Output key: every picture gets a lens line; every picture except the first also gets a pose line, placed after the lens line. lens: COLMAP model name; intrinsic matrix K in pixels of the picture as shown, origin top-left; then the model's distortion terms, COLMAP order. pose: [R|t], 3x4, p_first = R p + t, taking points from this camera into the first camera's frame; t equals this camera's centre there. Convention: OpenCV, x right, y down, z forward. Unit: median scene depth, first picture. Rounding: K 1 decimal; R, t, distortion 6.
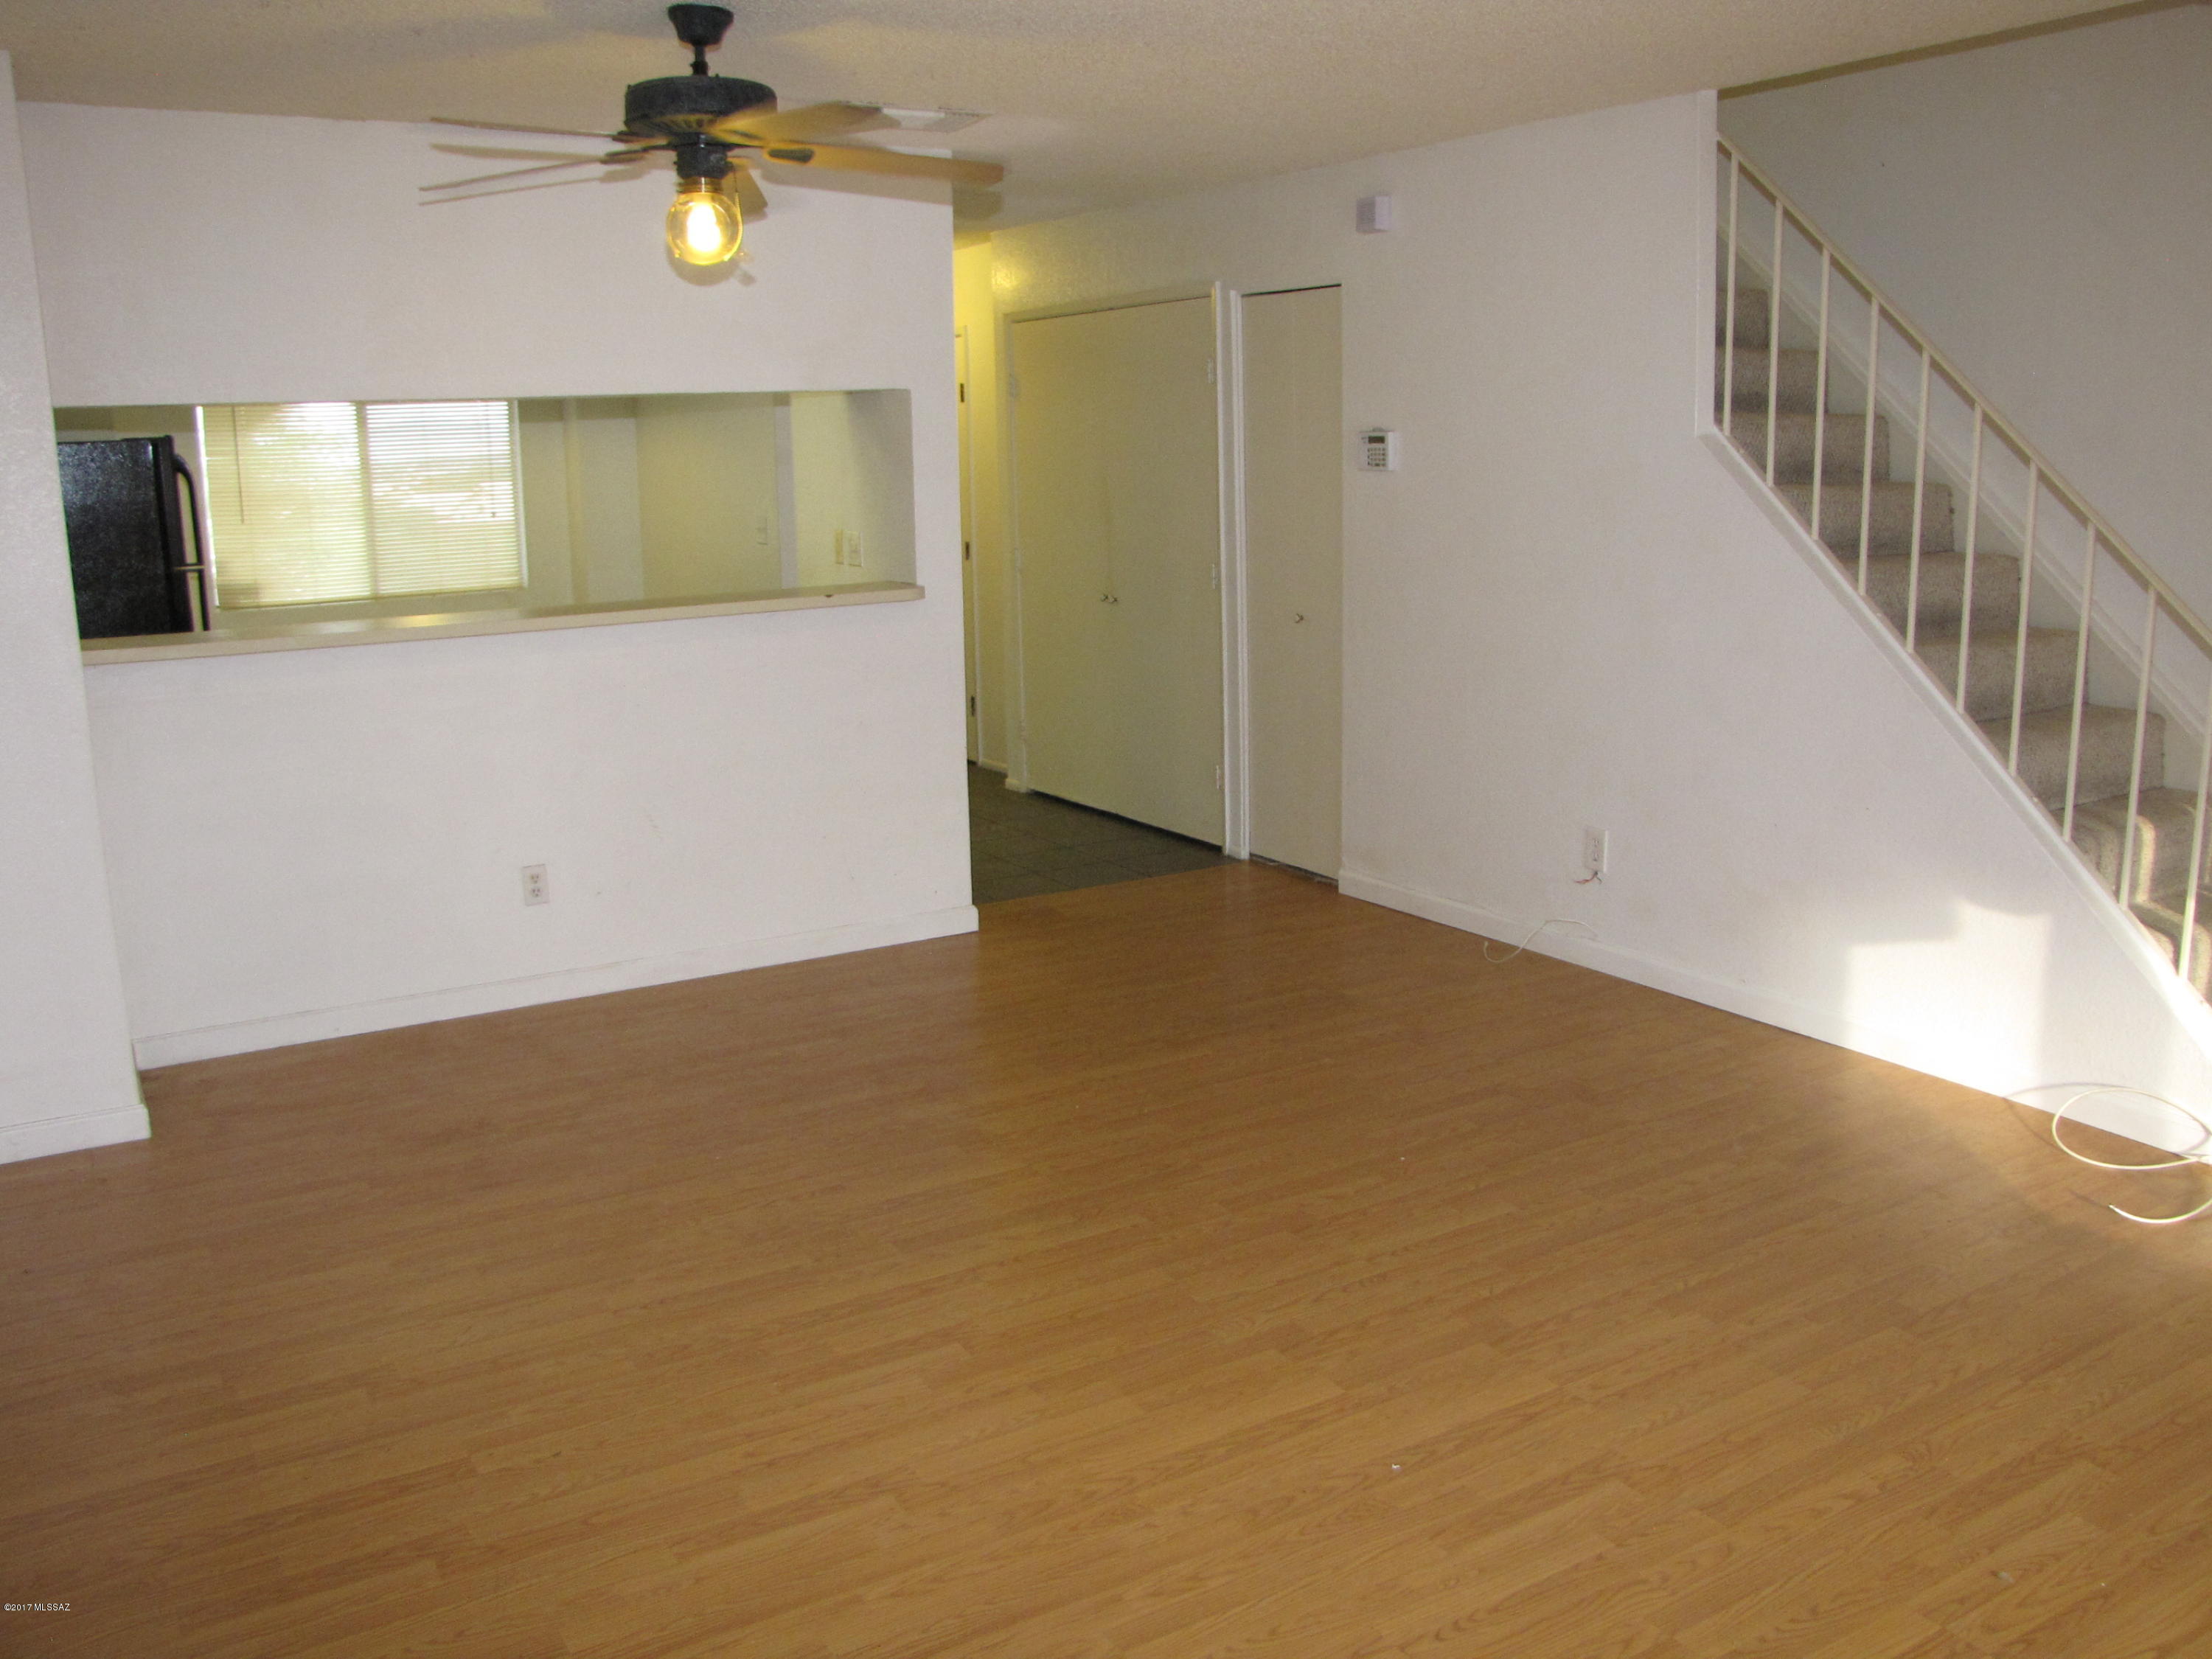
lens RADIAL K [[1851.1, 0, 1131.6], [0, 1851.1, 785.4], [0, 0, 1]] dist [-0.181625, 0.154194]
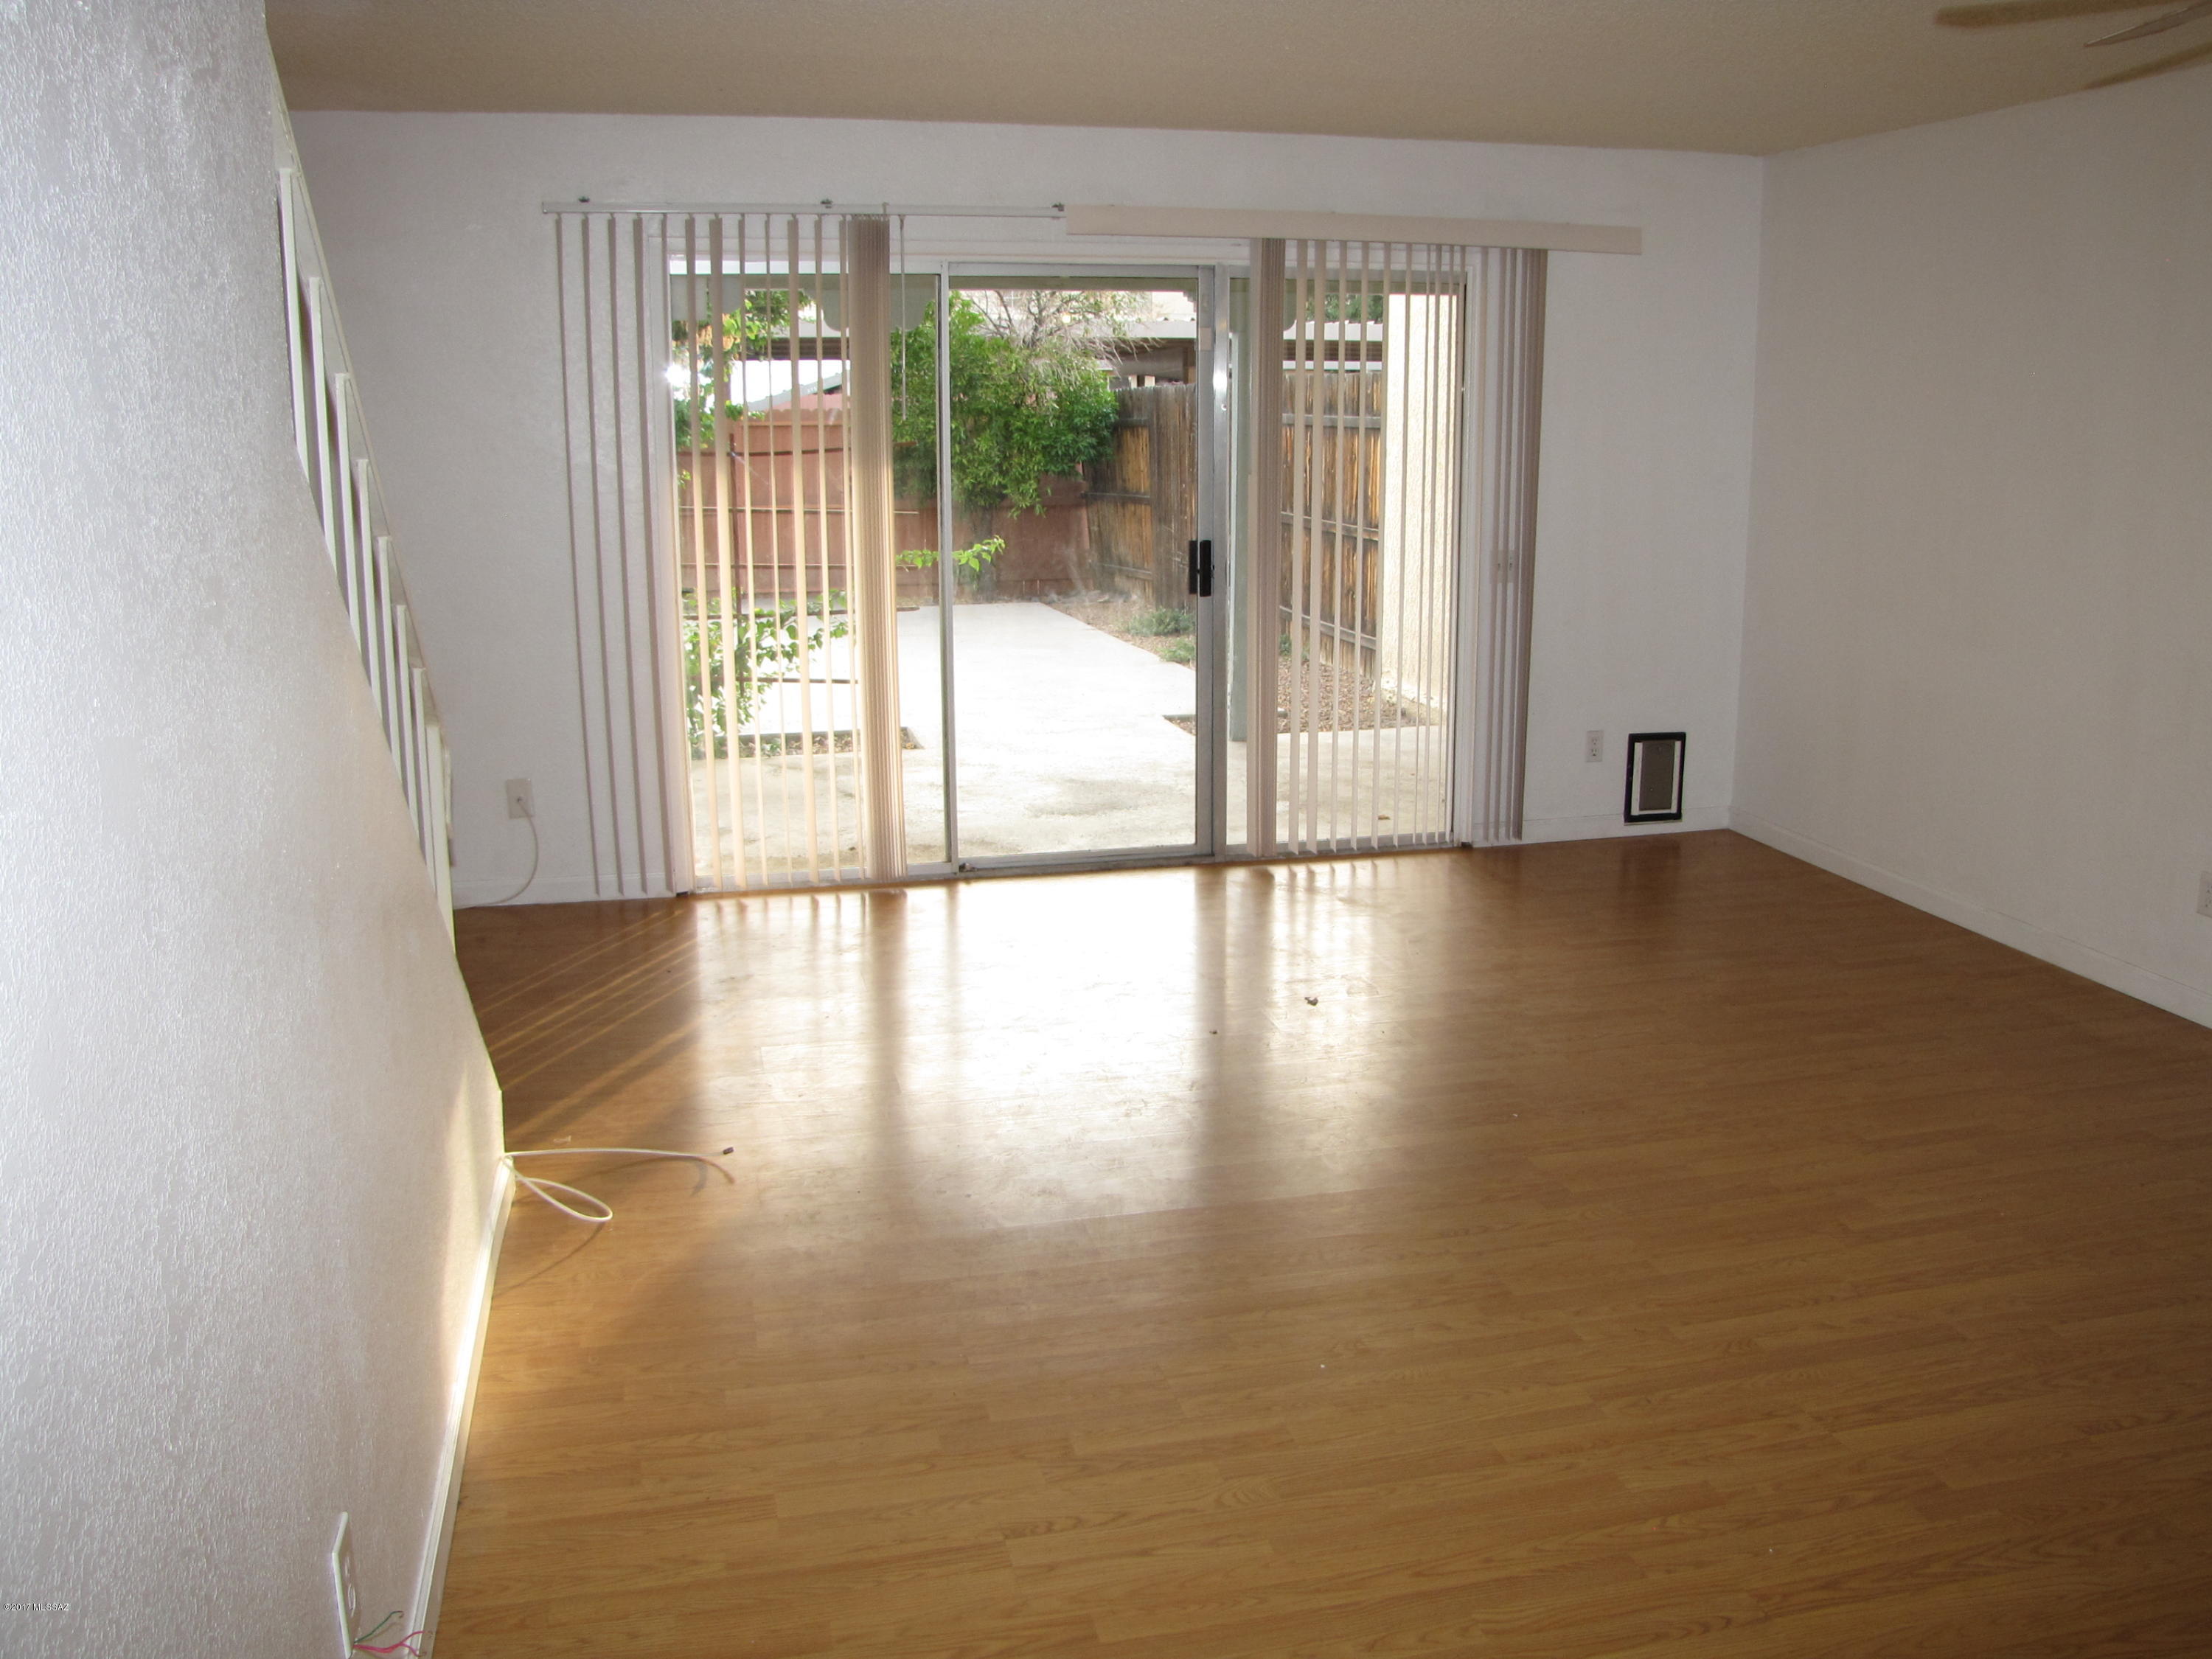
lens RADIAL K [[1851.1, 0, 1131.6], [0, 1851.1, 785.4], [0, 0, 1]] dist [-0.181625, 0.154194]
pose [[-0.953123, -0.039542, 0.299988, 0.006772], [0.076944, 0.927160, 0.366681, -0.328154], [-0.292636, 0.372574, -0.880655, 1.711833]]
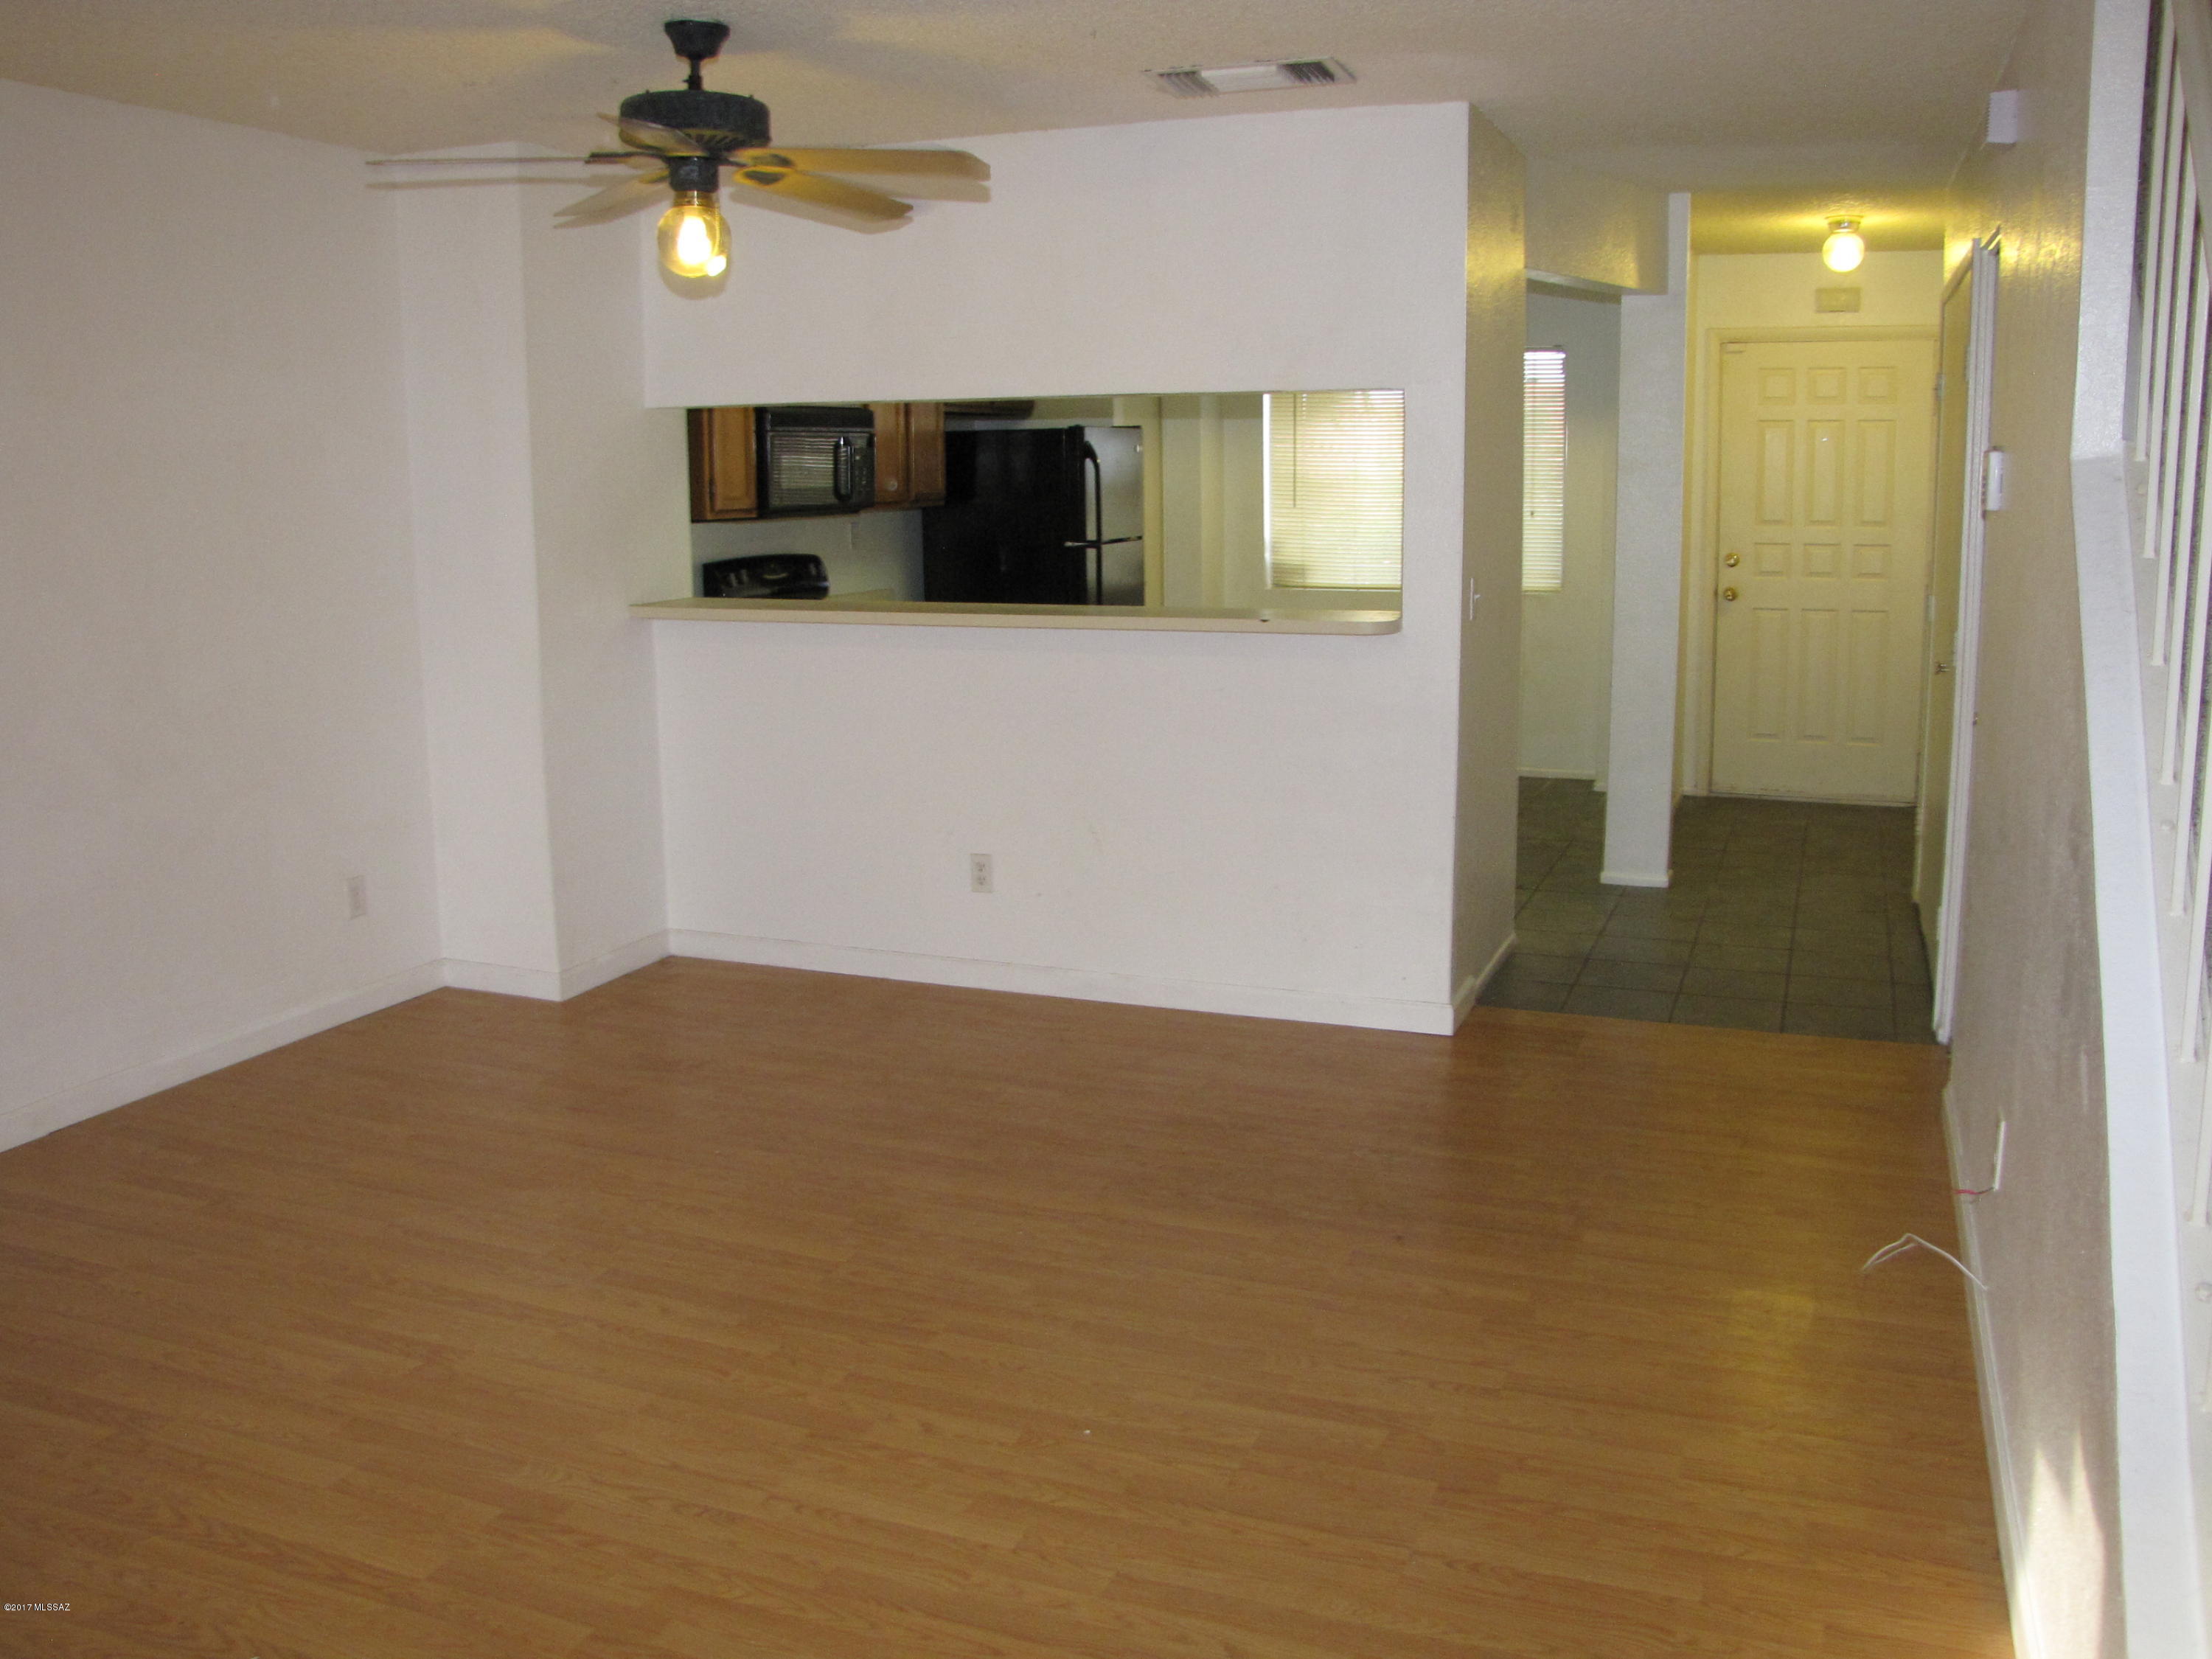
lens RADIAL K [[1851.1, 0, 1131.6], [0, 1851.1, 785.4], [0, 0, 1]] dist [-0.181625, 0.154194]
pose [[0.609210, 0.153209, -0.778068, 0.737310], [-0.150406, 0.985674, 0.076324, -0.120955], [0.778615, 0.070529, 0.623526, 0.574003]]
